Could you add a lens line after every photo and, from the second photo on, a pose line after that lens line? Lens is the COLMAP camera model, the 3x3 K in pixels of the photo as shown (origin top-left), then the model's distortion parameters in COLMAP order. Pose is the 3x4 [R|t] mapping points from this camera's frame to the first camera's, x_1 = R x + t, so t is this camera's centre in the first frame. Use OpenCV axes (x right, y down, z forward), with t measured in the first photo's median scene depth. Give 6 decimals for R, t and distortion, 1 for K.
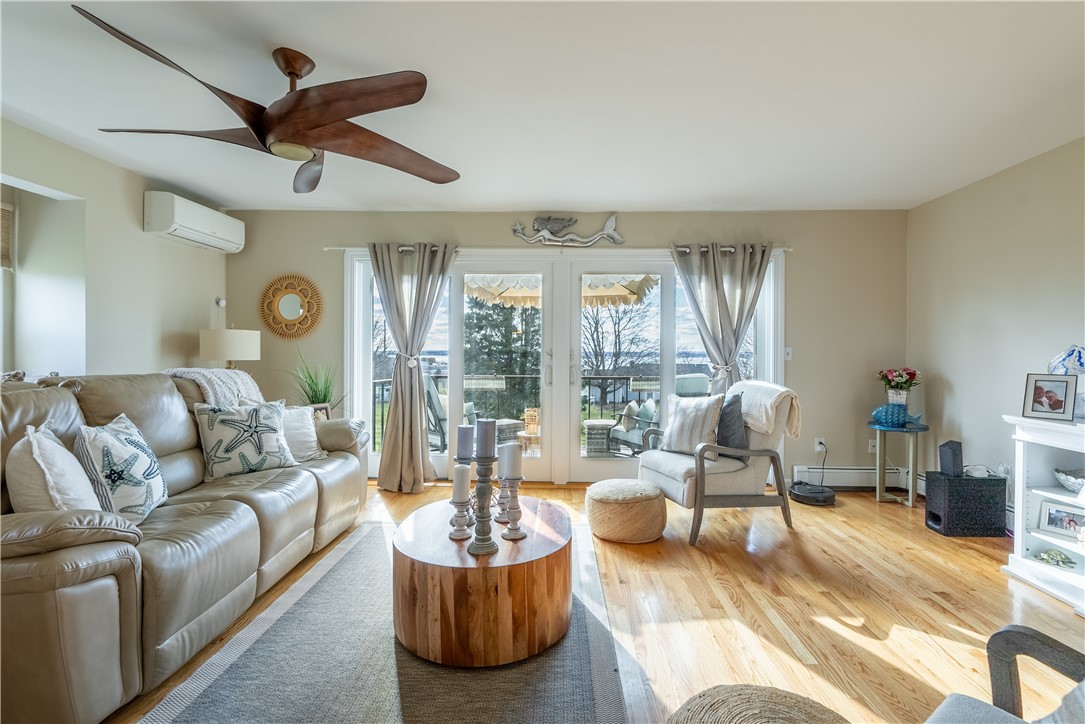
lens RADIAL K [[517.5, 0, 546.7], [0, 517.5, 358.2], [0, 0, 1]] dist [0.003601, 0.000485]
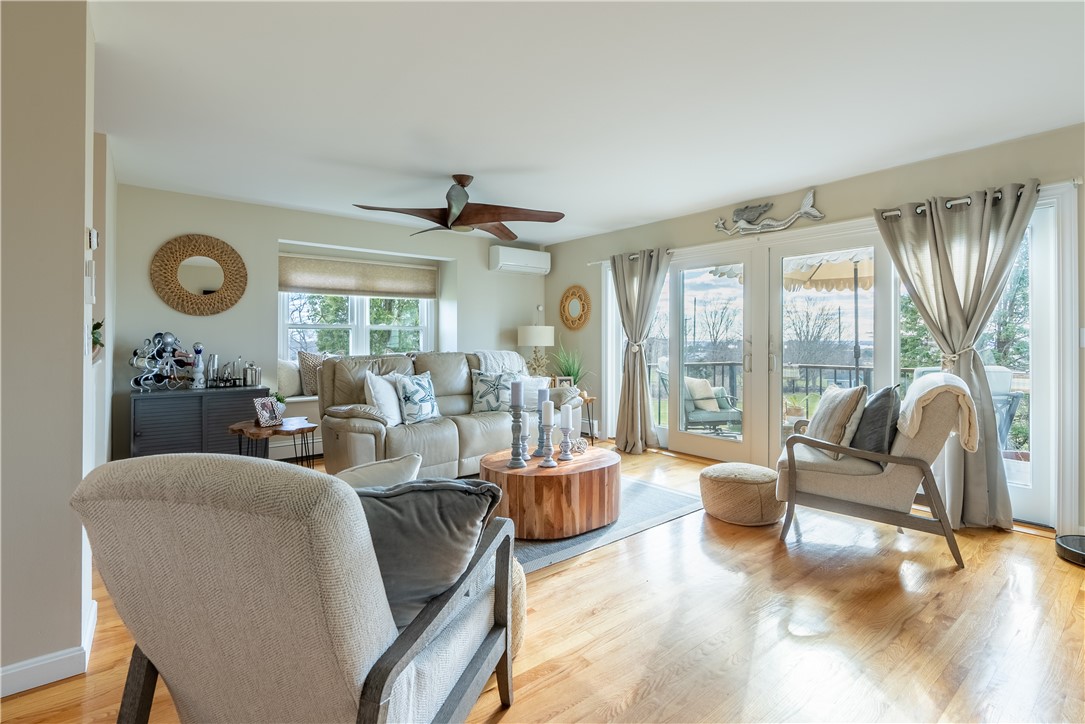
lens RADIAL K [[517.5, 0, 528.8], [0, 517.5, 335.7], [0, 0, 1]] dist [0.003601, 0.000485]
pose [[0.627739, -0.013766, -0.778302, 0.538044], [-0.004791, 0.999756, -0.021547, 0.006267], [0.778409, 0.017254, 0.627520, 0.026174]]
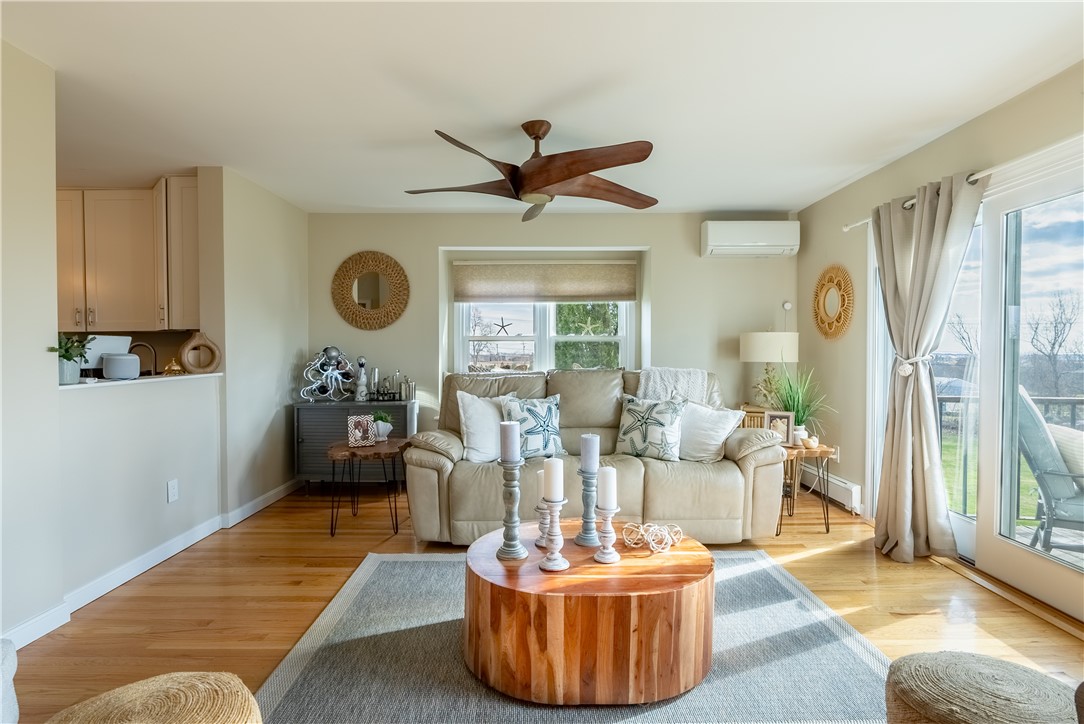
lens RADIAL K [[537.3, 0, 540.7], [0, 537.3, 363.8], [0, 0, 1]] dist [0.000634, 0.003428]
pose [[0.020343, 0.016692, -0.999654, 0.432217], [-0.009743, 0.999816, 0.016497, -0.005164], [0.999746, 0.009404, 0.020502, 0.501981]]
